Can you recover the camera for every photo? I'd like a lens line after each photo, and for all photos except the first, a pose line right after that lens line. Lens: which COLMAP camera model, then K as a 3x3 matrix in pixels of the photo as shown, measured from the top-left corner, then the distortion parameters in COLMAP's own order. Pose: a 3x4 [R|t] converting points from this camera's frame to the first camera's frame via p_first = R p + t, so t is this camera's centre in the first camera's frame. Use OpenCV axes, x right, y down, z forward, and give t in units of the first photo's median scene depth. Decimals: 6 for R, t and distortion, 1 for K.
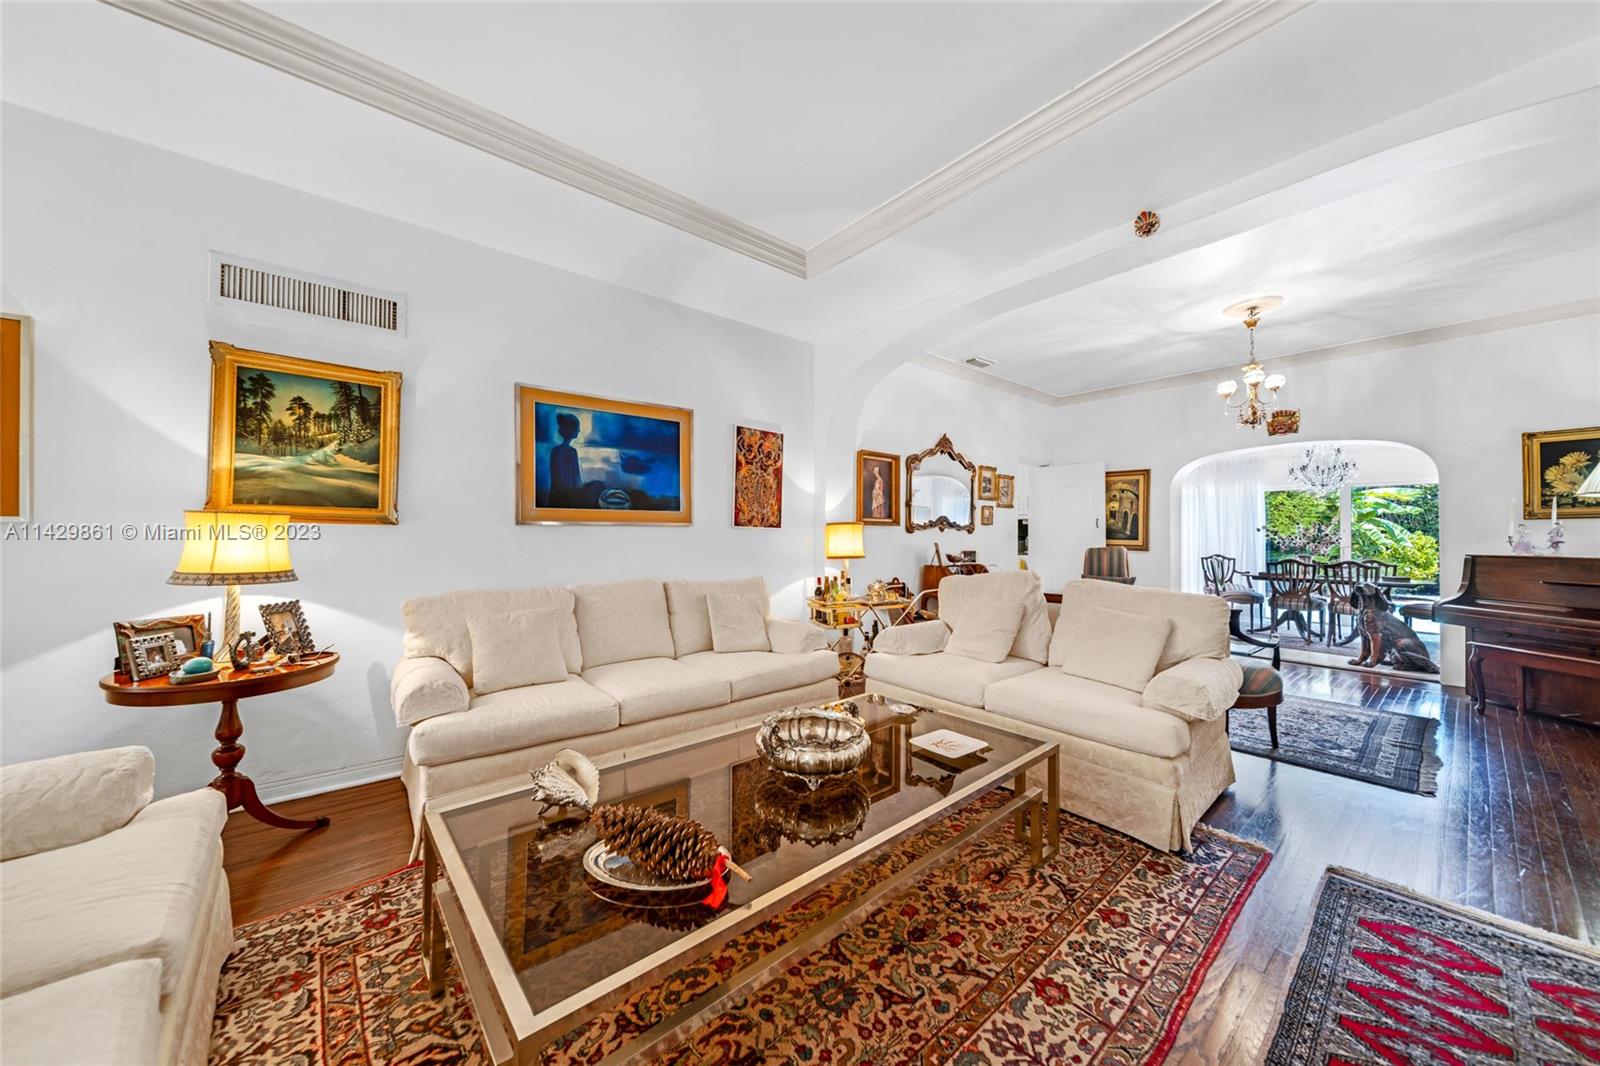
lens RADIAL K [[560.4, 0, 796.5], [0, 560.4, 529.2], [0, 0, 1]] dist [0.005195, -0.000245]
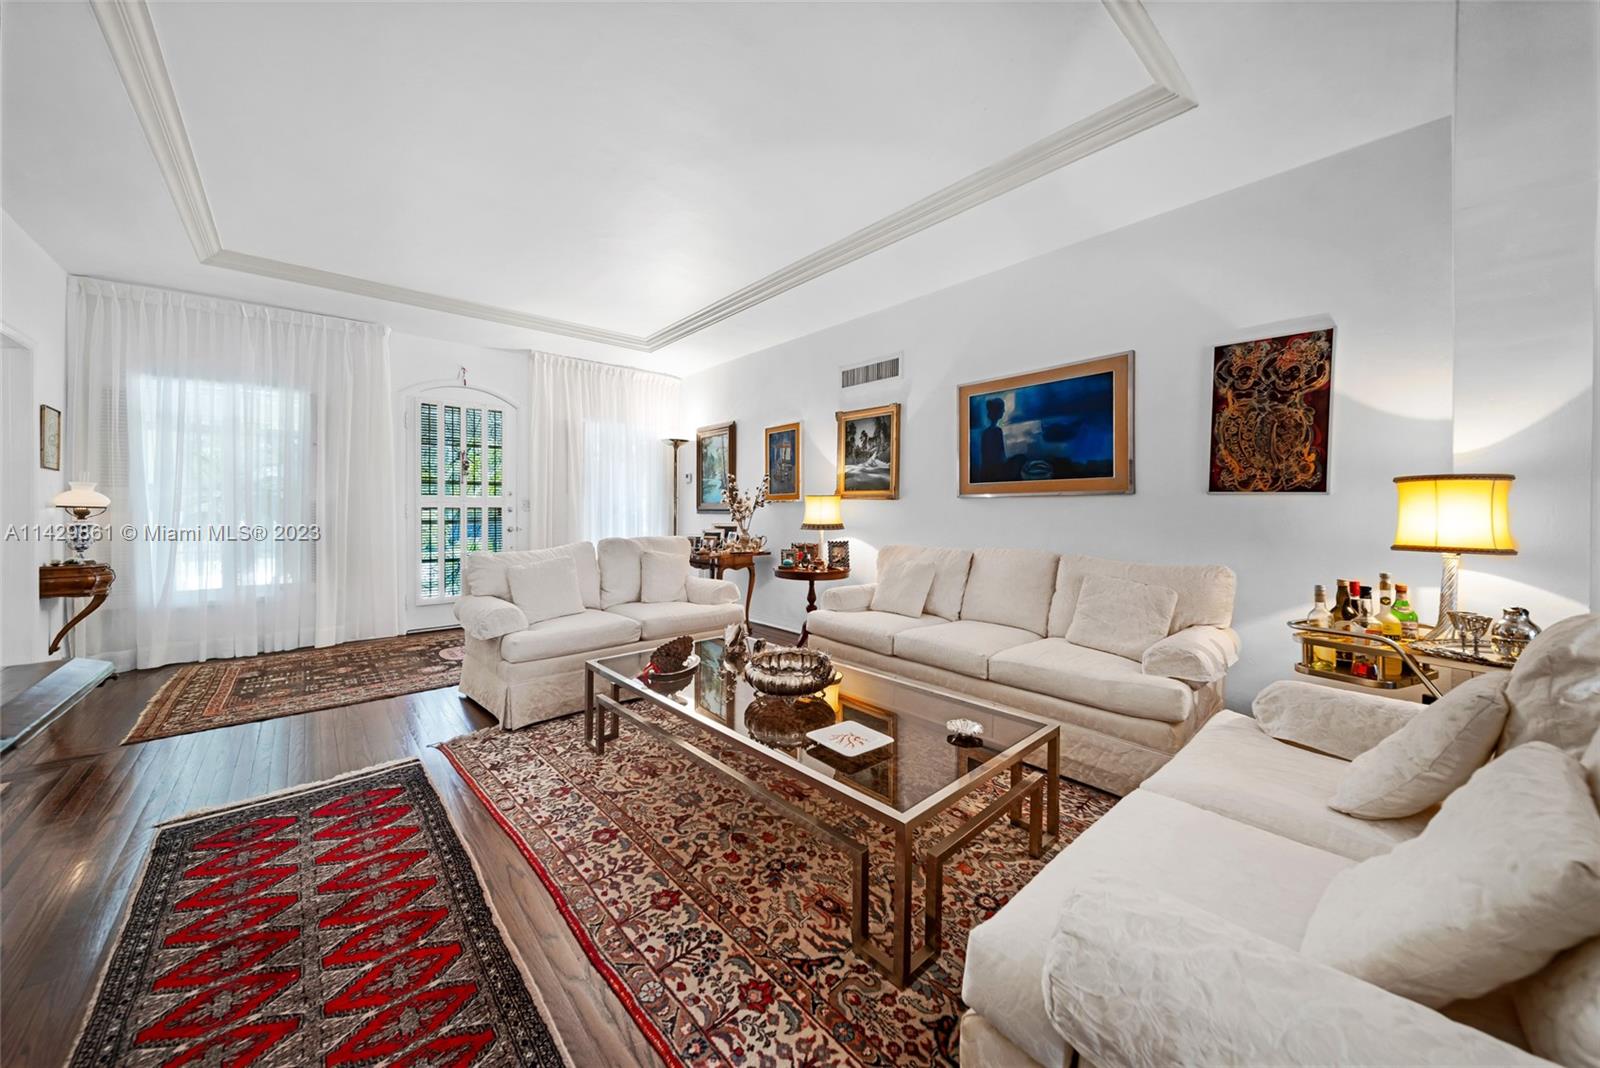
lens RADIAL K [[560.4, 0, 777.7], [0, 560.4, 506.0], [0, 0, 1]] dist [0.005195, -0.000245]
pose [[0.003137, -0.008646, -0.999958, 0.951953], [0.007752, 0.999933, -0.008621, 0.022899], [0.999965, -0.007725, 0.003204, 0.734566]]
